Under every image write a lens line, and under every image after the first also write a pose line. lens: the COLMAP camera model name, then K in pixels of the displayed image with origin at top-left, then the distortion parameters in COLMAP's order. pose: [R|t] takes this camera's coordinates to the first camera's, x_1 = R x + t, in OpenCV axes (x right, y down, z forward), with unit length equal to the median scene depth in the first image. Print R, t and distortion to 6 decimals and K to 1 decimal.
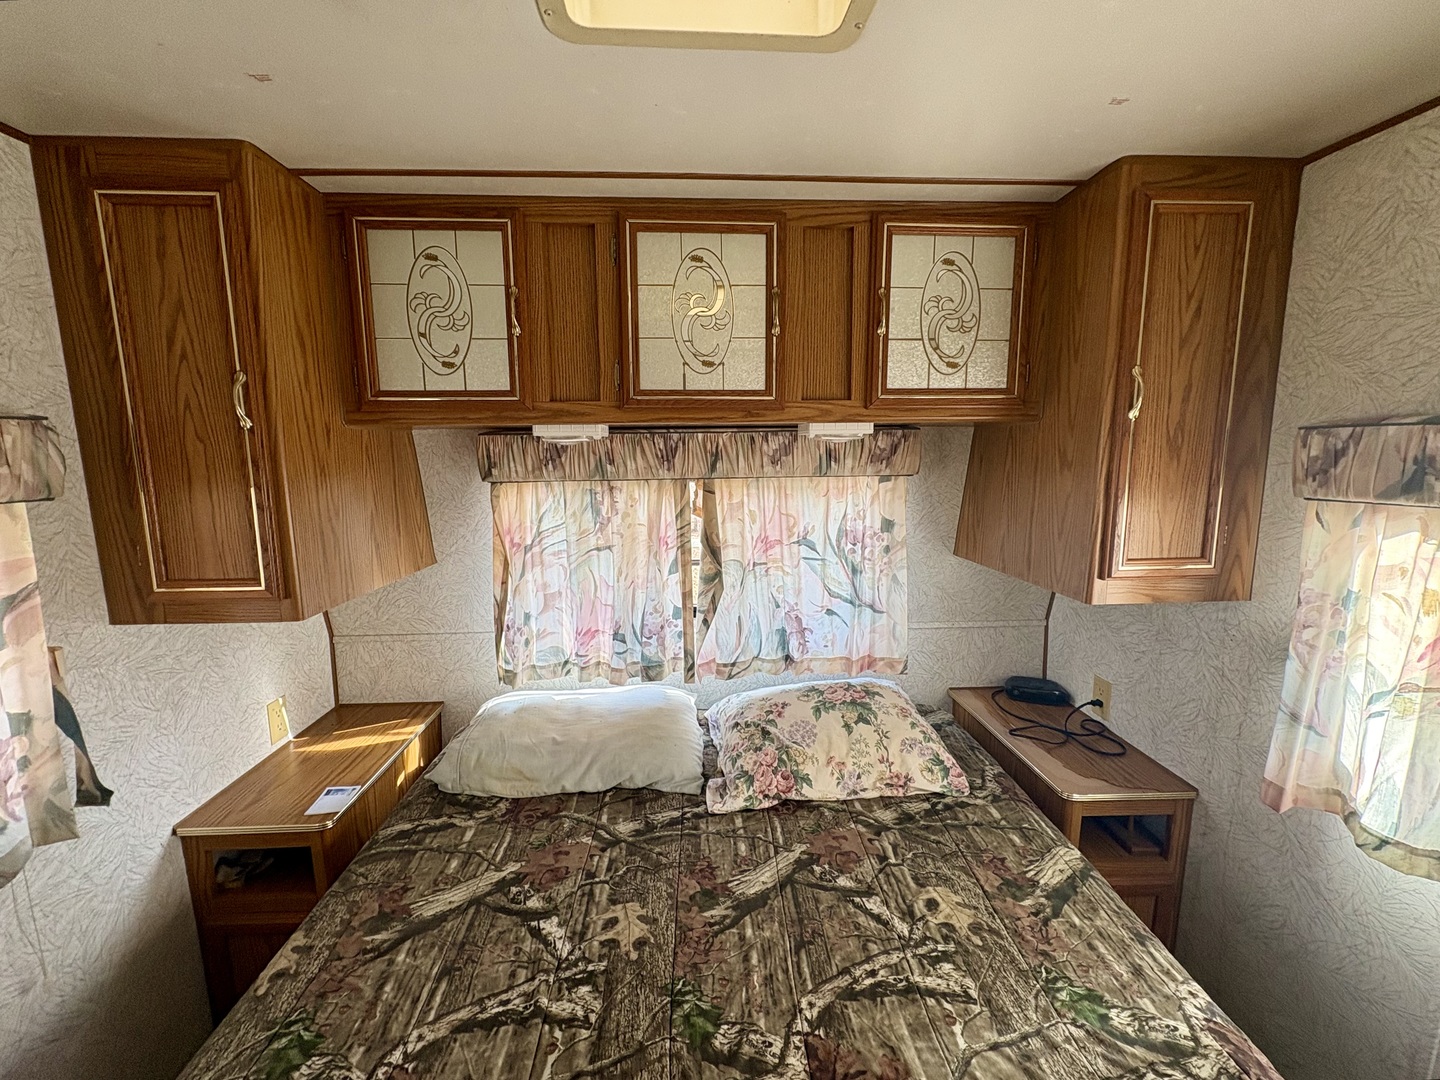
lens RADIAL K [[575.1, 0, 713.9], [0, 575.1, 536.9], [0, 0, 1]] dist [-0.002033, -0.000255]
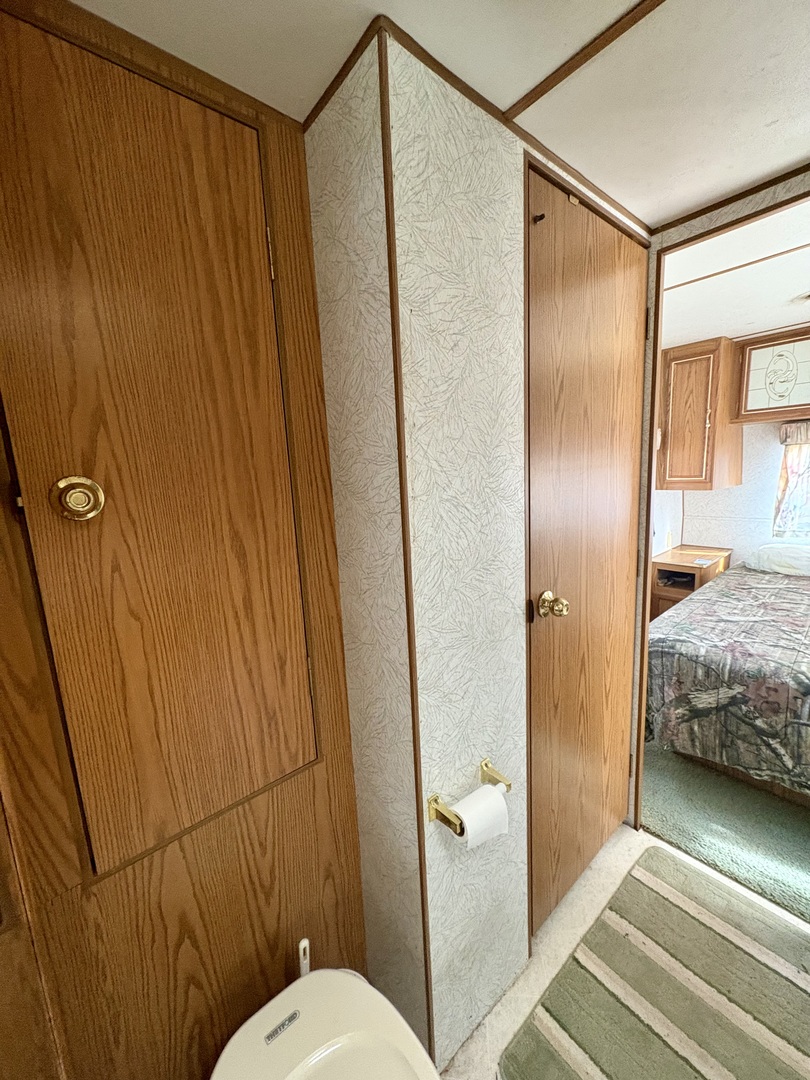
lens RADIAL K [[431.3, 0, 405.4], [0, 431.3, 538.7], [0, 0, 1]] dist [-0.002033, -0.000255]
pose [[0.602793, 0.109407, -0.790361, 0.103719], [-0.067313, 0.993996, 0.086258, 0.253217], [0.795053, 0.001206, 0.606539, -1.355612]]
